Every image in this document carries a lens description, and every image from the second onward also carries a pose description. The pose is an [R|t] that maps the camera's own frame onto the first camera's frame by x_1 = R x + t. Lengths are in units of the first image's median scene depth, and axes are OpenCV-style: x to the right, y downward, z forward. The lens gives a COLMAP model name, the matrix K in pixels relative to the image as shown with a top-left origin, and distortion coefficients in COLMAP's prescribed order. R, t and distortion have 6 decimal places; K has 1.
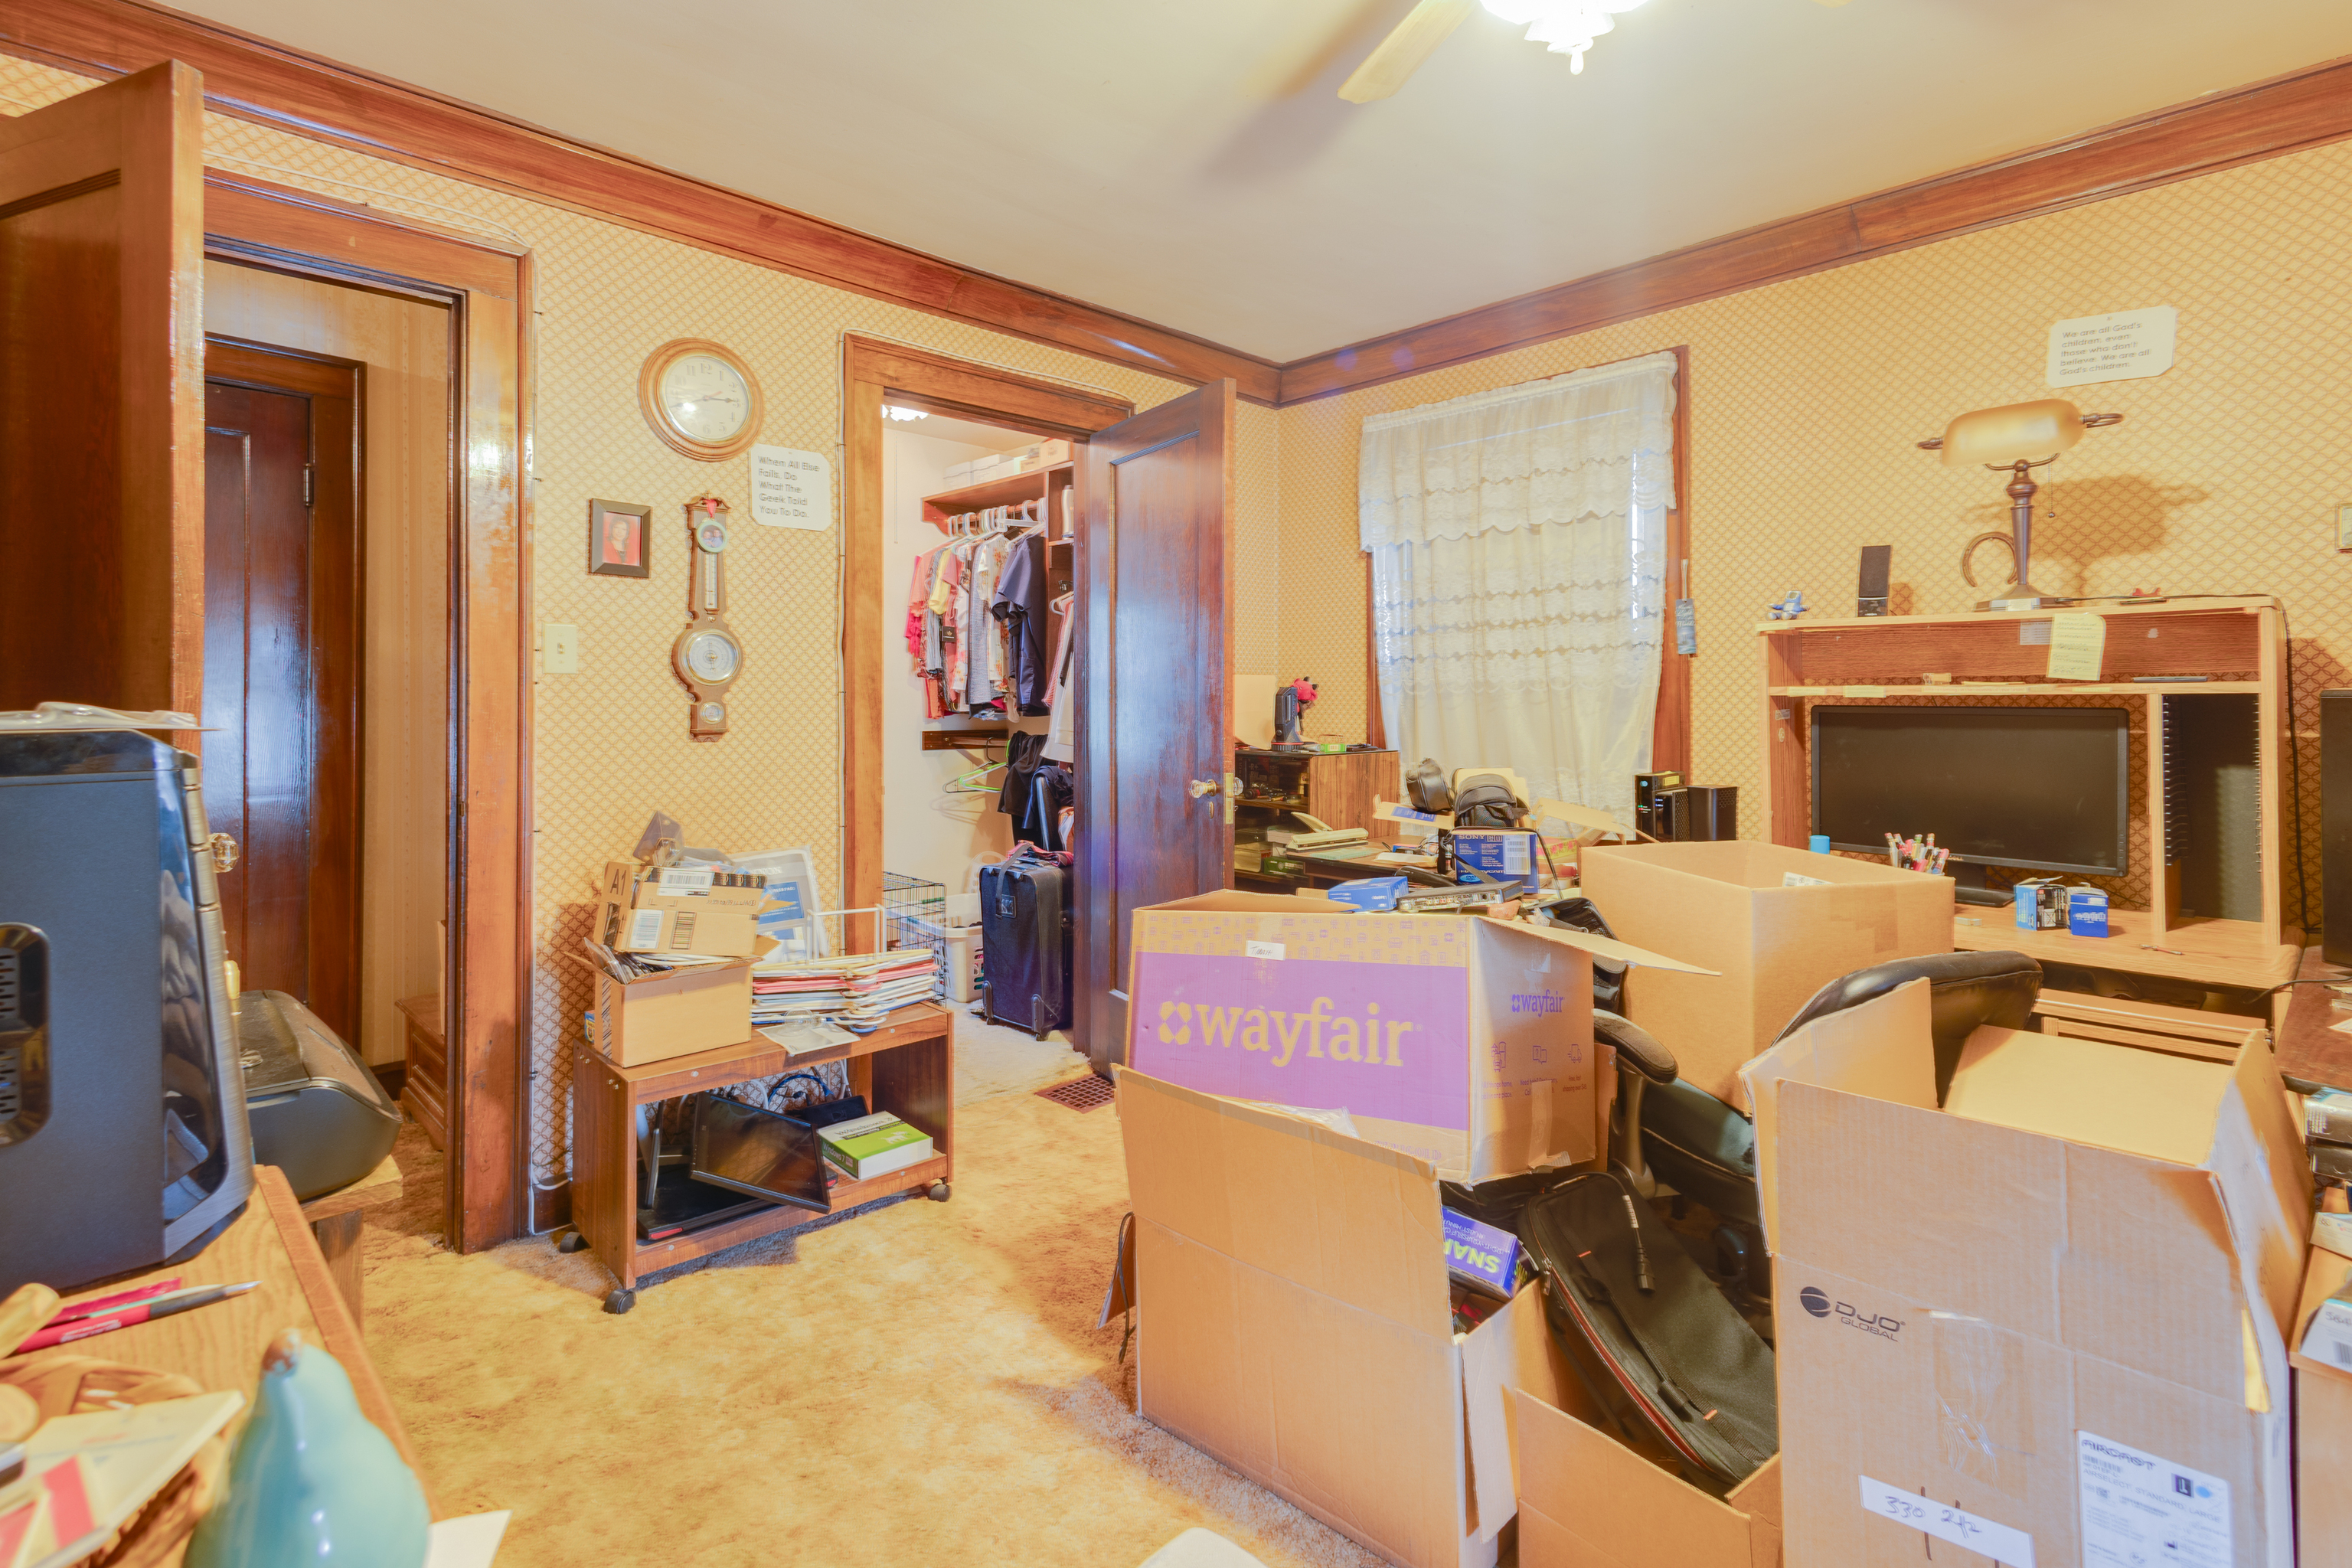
lens RADIAL K [[1127.5, 0, 1196.4], [0, 1127.5, 702.1], [0, 0, 1]] dist [0.011089, -0.000853]
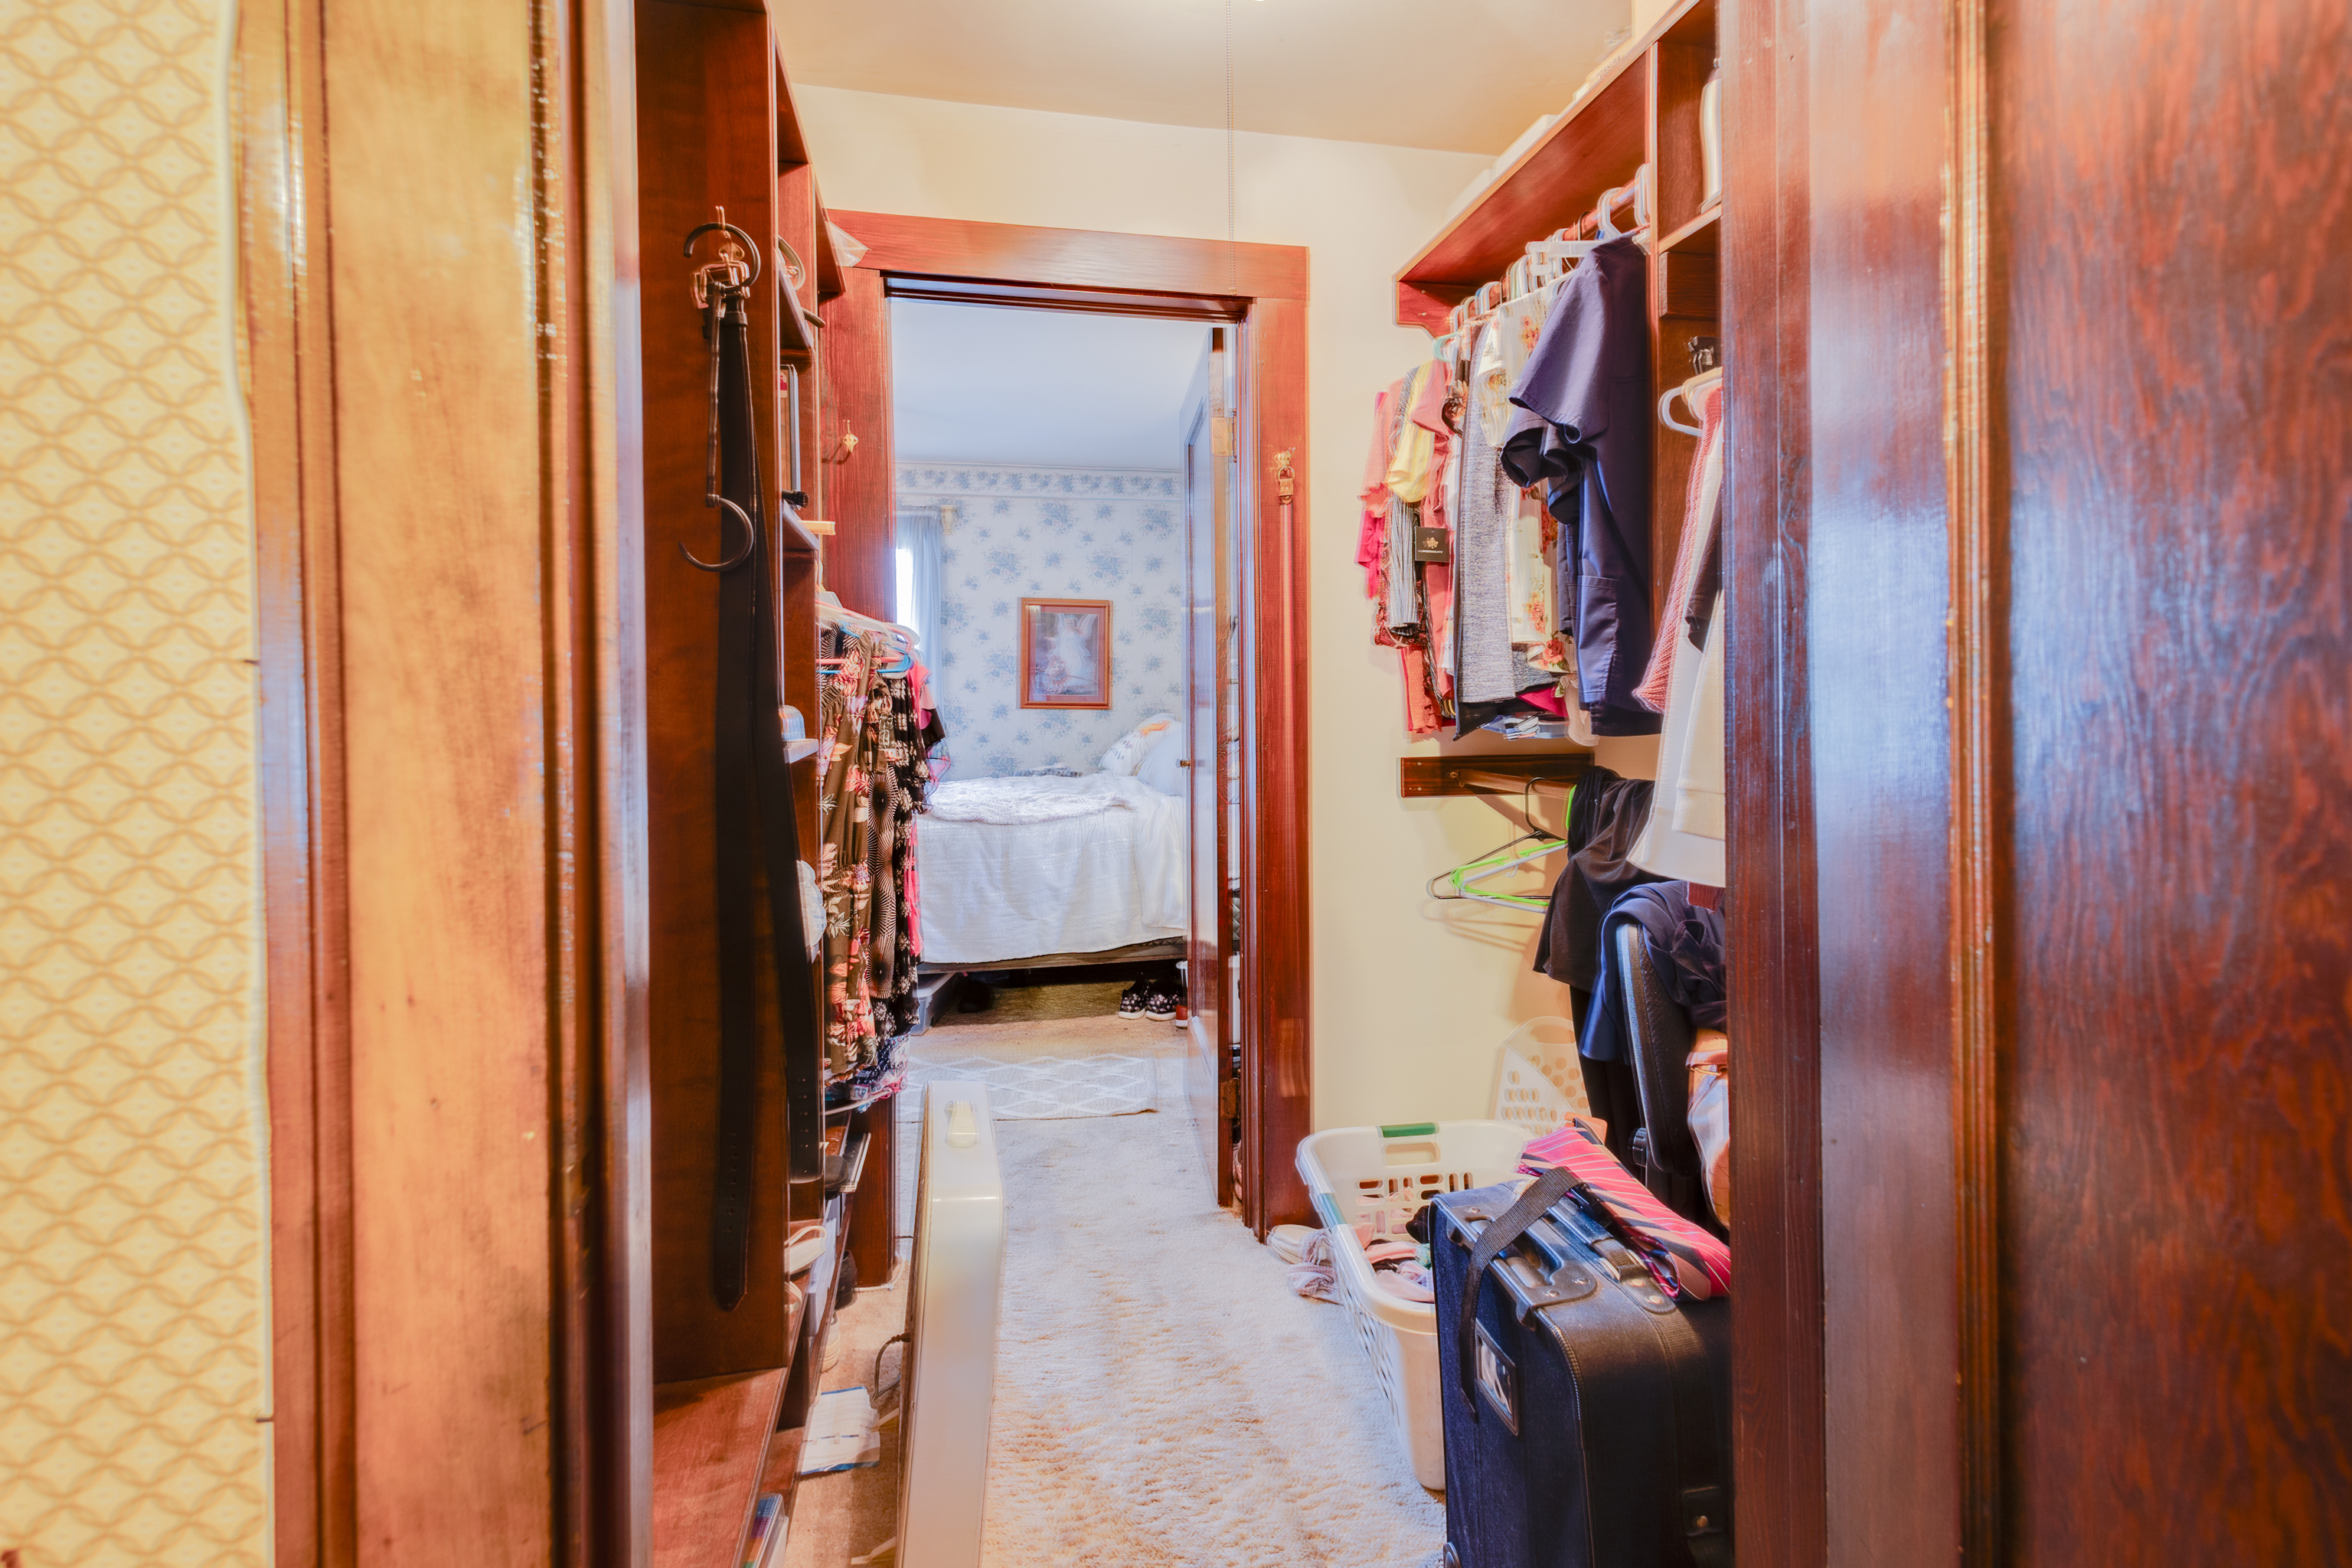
lens RADIAL K [[1127.5, 0, 1196.4], [0, 1127.5, 702.1], [0, 0, 1]] dist [0.011089, -0.000853]
pose [[0.841792, -0.005028, -0.539779, -0.059961], [0.008651, 0.999954, 0.004176, -0.000984], [0.539733, -0.008185, 0.841797, 0.598210]]
